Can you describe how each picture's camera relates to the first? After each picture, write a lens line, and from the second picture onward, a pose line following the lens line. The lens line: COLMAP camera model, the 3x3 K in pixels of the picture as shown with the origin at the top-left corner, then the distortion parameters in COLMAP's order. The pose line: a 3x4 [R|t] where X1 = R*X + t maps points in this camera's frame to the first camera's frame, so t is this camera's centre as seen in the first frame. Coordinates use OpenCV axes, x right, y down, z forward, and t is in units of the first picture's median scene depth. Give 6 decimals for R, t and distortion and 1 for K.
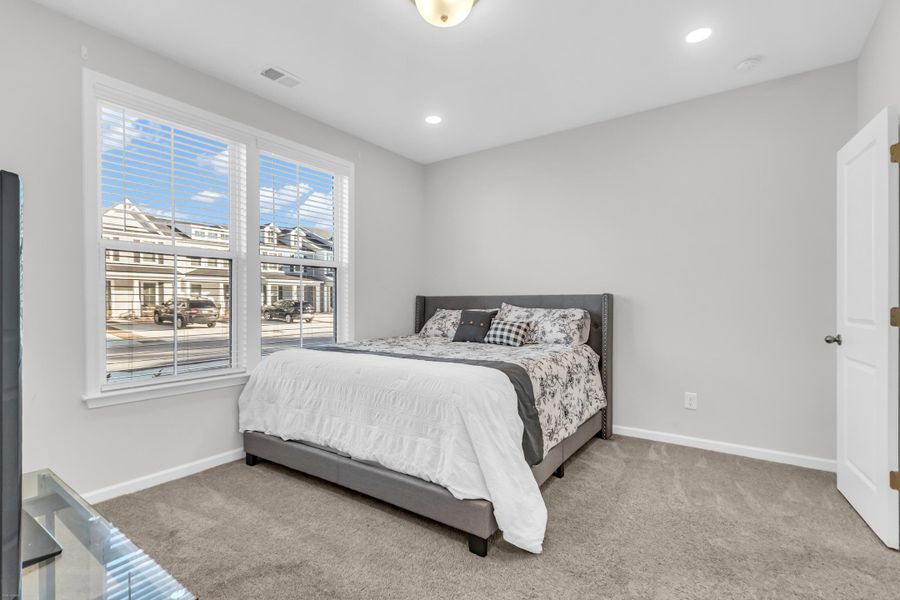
lens RADIAL K [[419.3, 0, 449.8], [0, 419.3, 297.1], [0, 0, 1]] dist [0.000384, -0.011518]
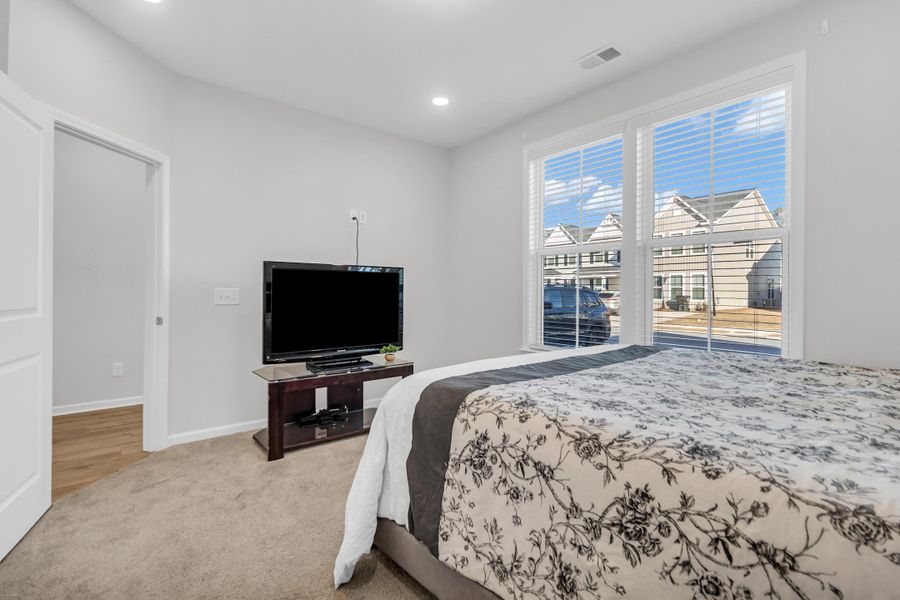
lens RADIAL K [[419.3, 0, 449.8], [0, 419.3, 297.1], [0, 0, 1]] dist [0.000384, -0.011518]
pose [[-0.279945, 0.008296, -0.959980, 0.696013], [0.019221, 0.999811, 0.003035, 0.018436], [0.959824, -0.017602, -0.280051, 1.060520]]
